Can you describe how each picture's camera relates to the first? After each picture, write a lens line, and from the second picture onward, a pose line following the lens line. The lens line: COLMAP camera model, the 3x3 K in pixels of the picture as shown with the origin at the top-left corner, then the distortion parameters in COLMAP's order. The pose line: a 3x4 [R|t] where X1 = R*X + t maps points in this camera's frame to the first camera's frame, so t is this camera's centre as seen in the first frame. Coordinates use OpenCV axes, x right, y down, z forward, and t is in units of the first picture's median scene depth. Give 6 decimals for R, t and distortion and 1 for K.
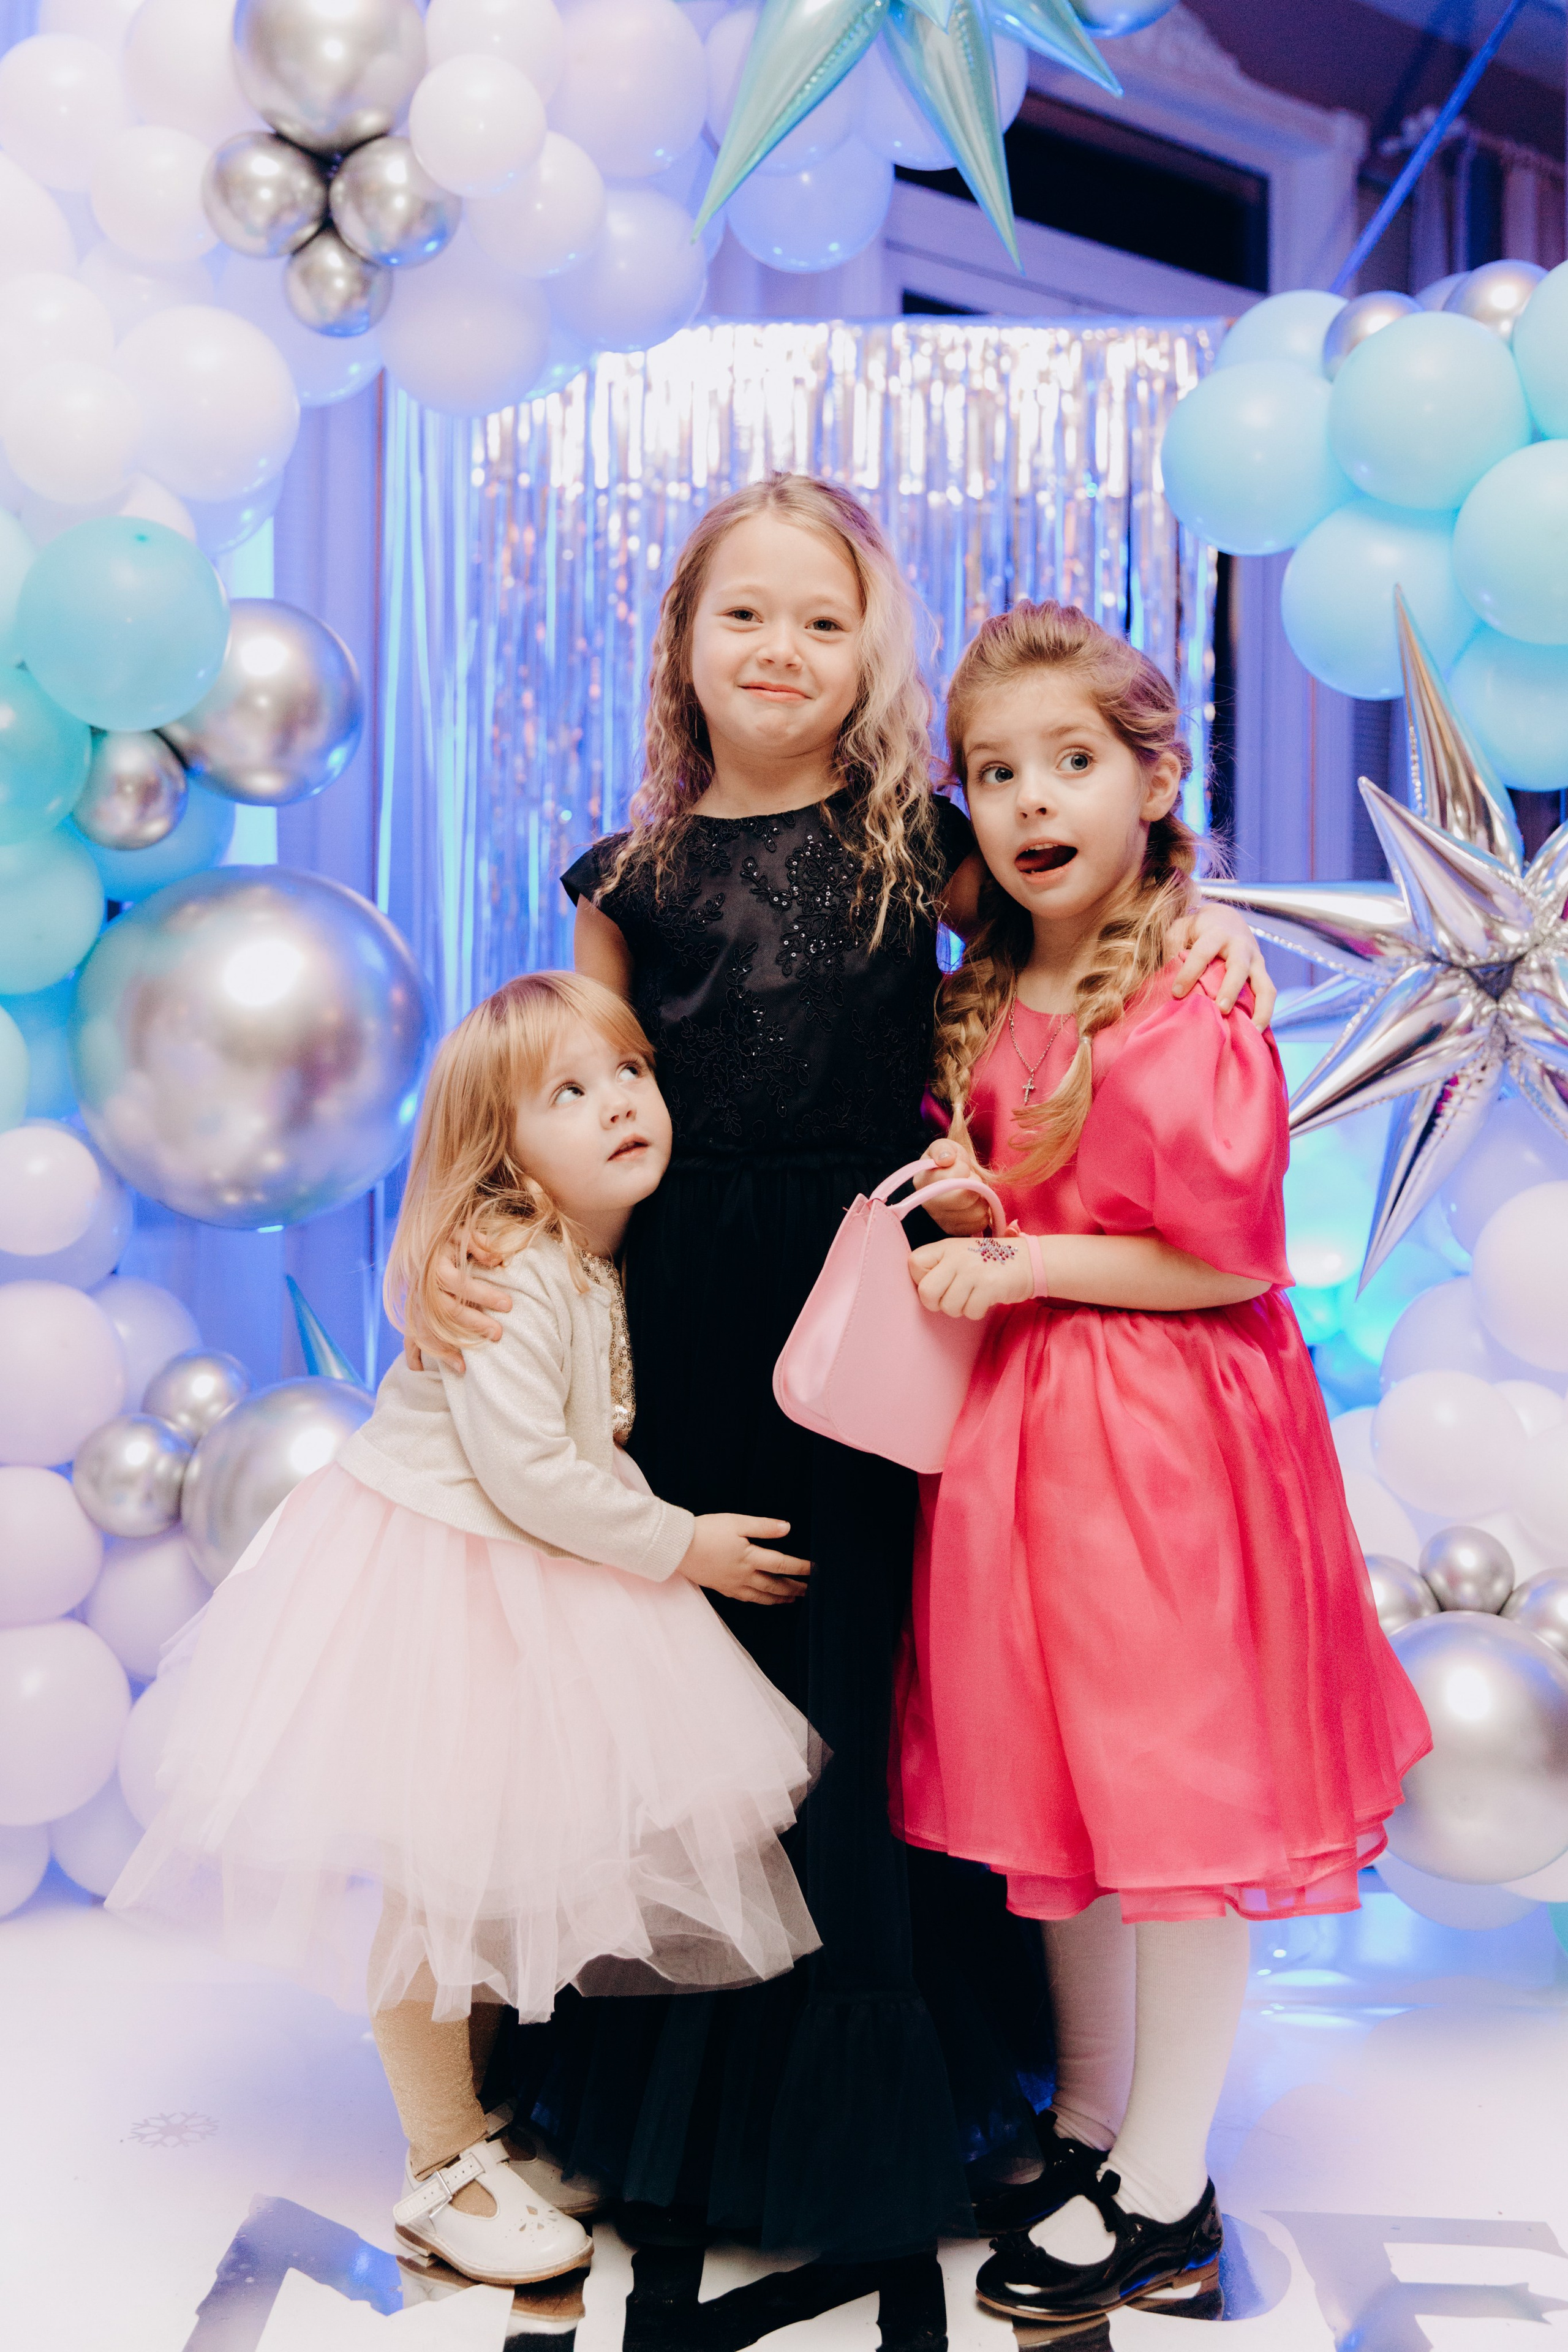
lens RADIAL K [[2339.1, 0, 767.4], [0, 2339.1, 1071.4], [0, 0, 1]] dist [0.010119, 0.000000]
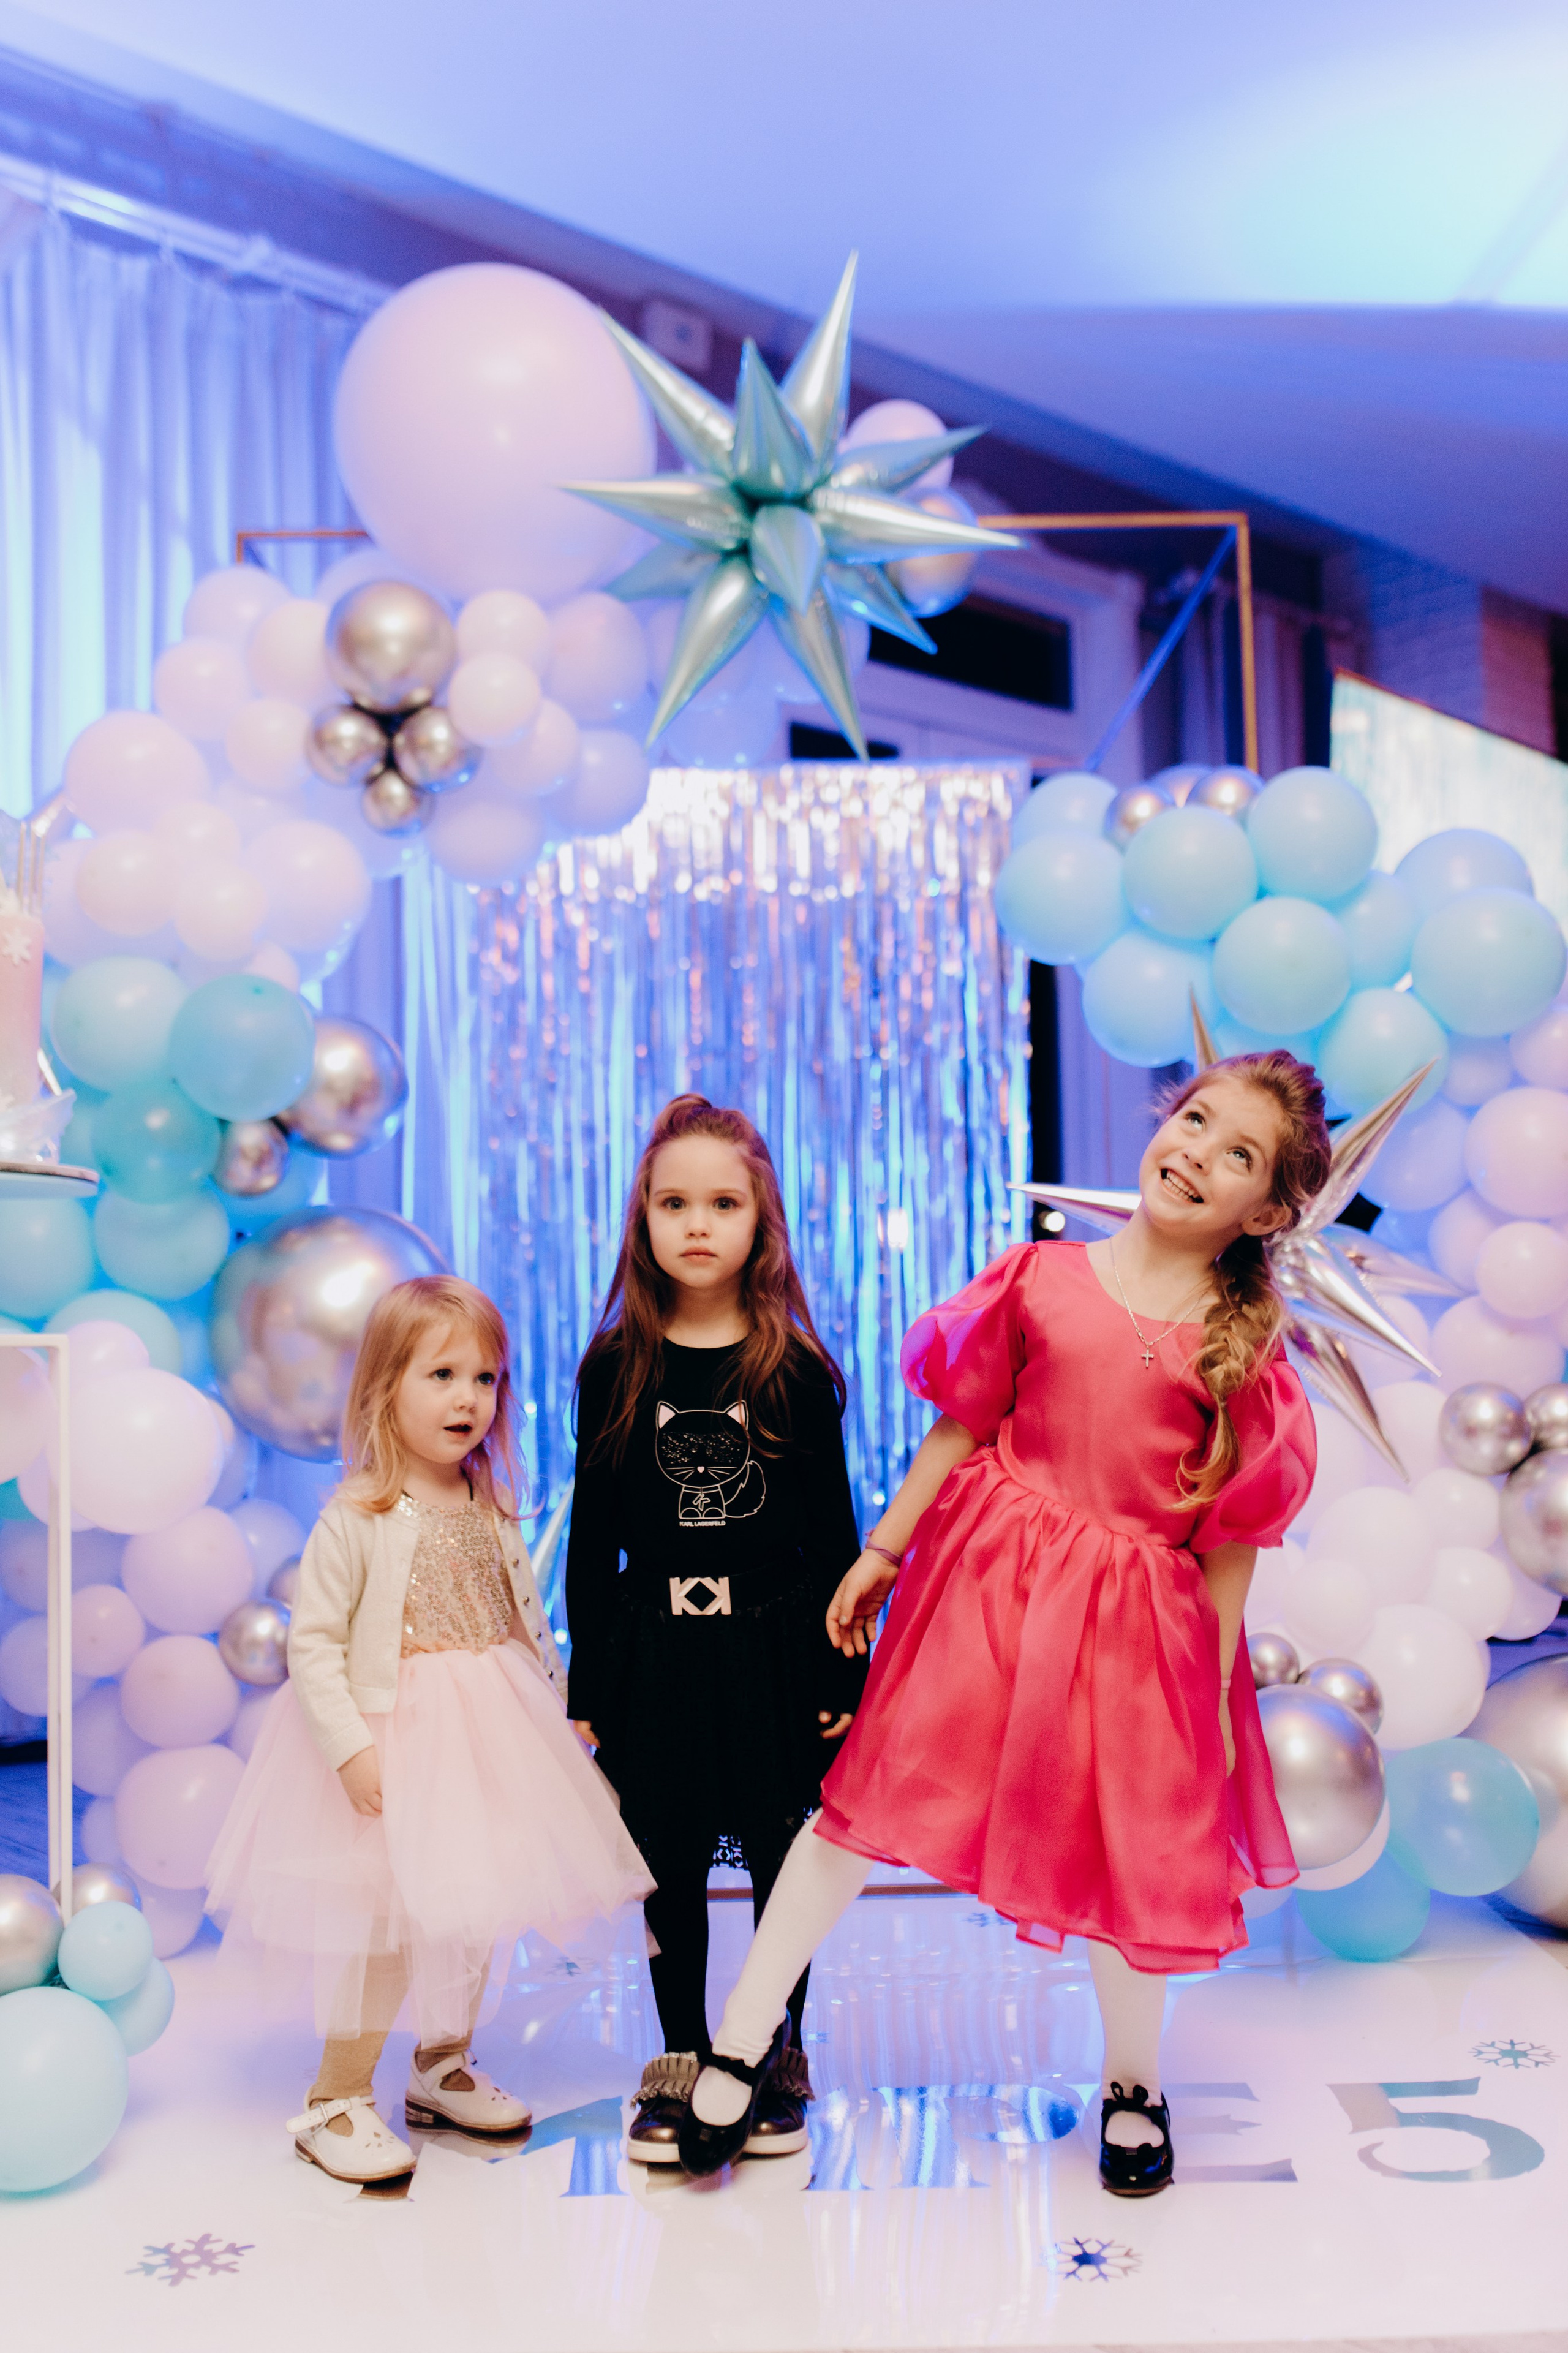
lens RADIAL K [[2171.1, 0, 776.2], [0, 2171.1, 1191.1], [0, 0, 1]] dist [-0.008146, 0.000000]
pose [[0.998541, -0.024310, 0.048210, -0.020729], [0.026308, 0.998803, -0.041246, -0.035603], [-0.047149, 0.042454, 0.997985, -0.334237]]
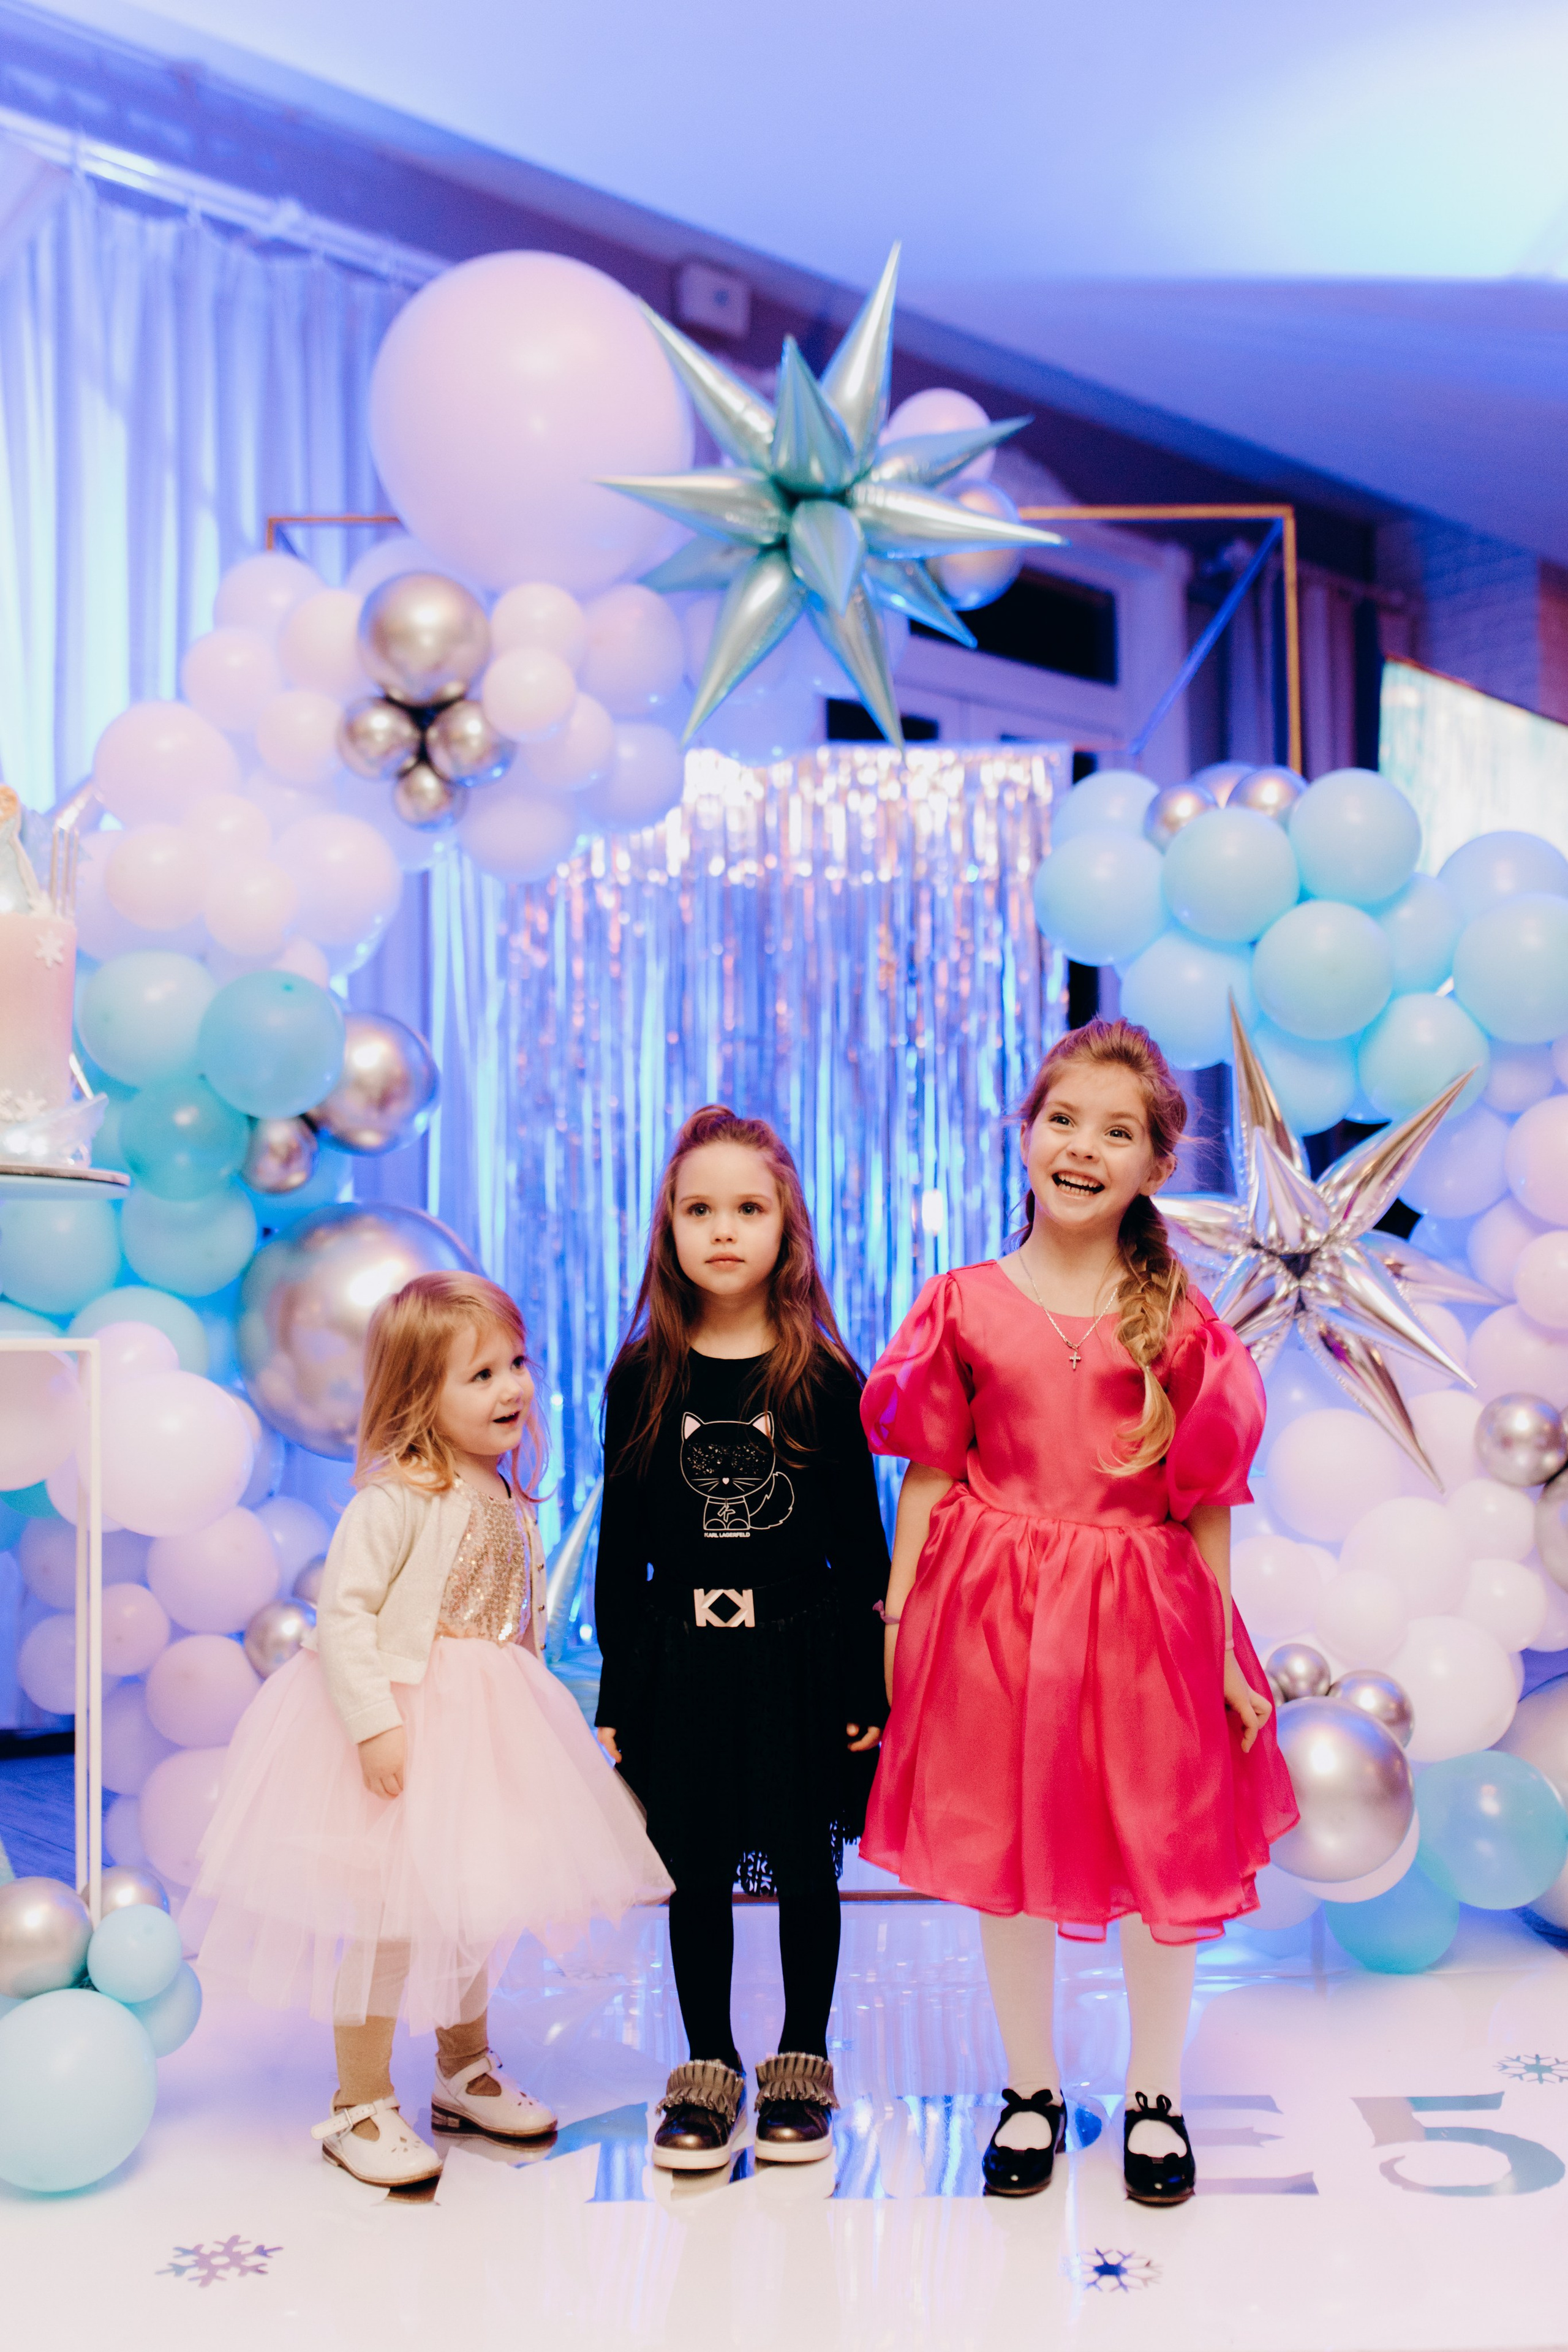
lens RADIAL K [[2244.0, 0, 804.1], [0, 2244.0, 1190.7], [0, 0, 1]] dist [-0.002277, 0.000000]
pose [[0.998813, -0.015750, 0.046083, -0.022365], [0.017095, 0.999435, -0.028939, -0.052235], [-0.045601, 0.029693, 0.998518, -0.367684]]
